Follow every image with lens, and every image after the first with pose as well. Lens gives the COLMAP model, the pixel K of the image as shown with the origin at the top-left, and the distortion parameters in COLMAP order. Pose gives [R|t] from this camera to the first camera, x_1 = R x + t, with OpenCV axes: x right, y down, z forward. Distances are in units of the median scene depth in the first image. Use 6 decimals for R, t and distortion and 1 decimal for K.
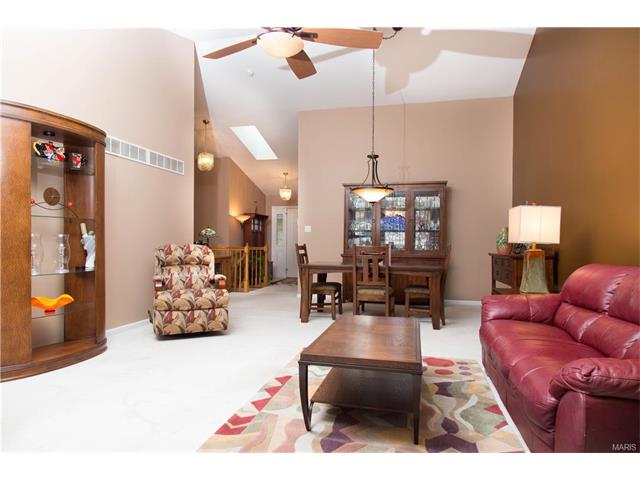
lens RADIAL K [[425.2, 0, 320.7], [0, 425.2, 243.8], [0, 0, 1]] dist [0.002075, 0.000070]
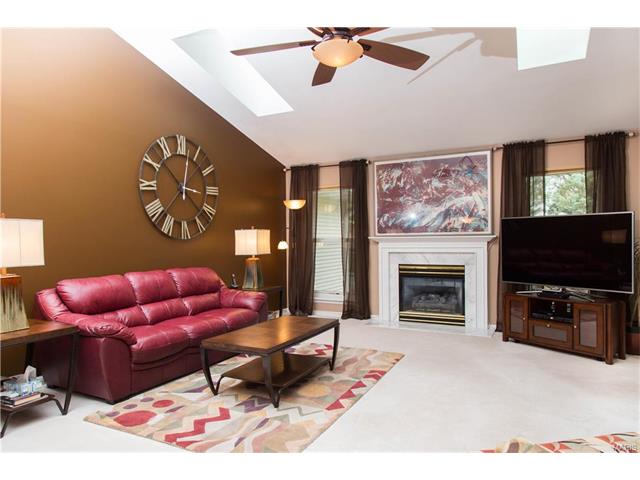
lens RADIAL K [[410.4, 0, 321.4], [0, 410.4, 243.7], [0, 0, 1]] dist [-0.002559, -0.002098]
pose [[-0.969613, 0.013971, 0.244244, -0.123125], [0.014669, 0.999892, 0.001041, -0.018789], [-0.244203, 0.004592, -0.969713, 0.812216]]
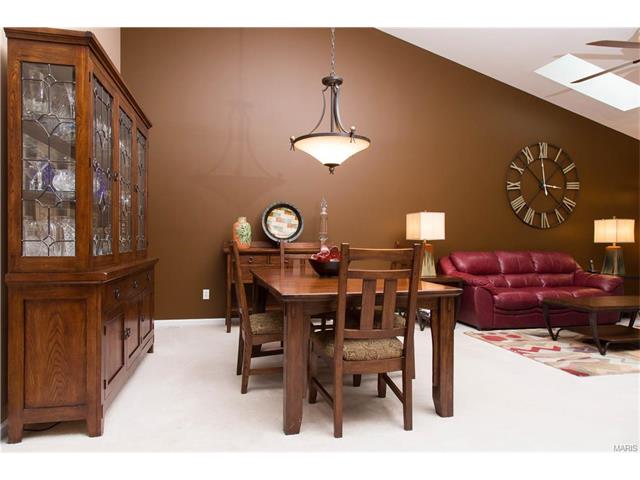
lens RADIAL K [[425.2, 0, 320.7], [0, 425.2, 243.8], [0, 0, 1]] dist [0.002075, 0.000070]
pose [[-0.446327, -0.006192, 0.894849, -0.297603], [-0.013507, 0.999909, 0.000182, 0.008566], [-0.894768, -0.012006, -0.446370, 0.985696]]
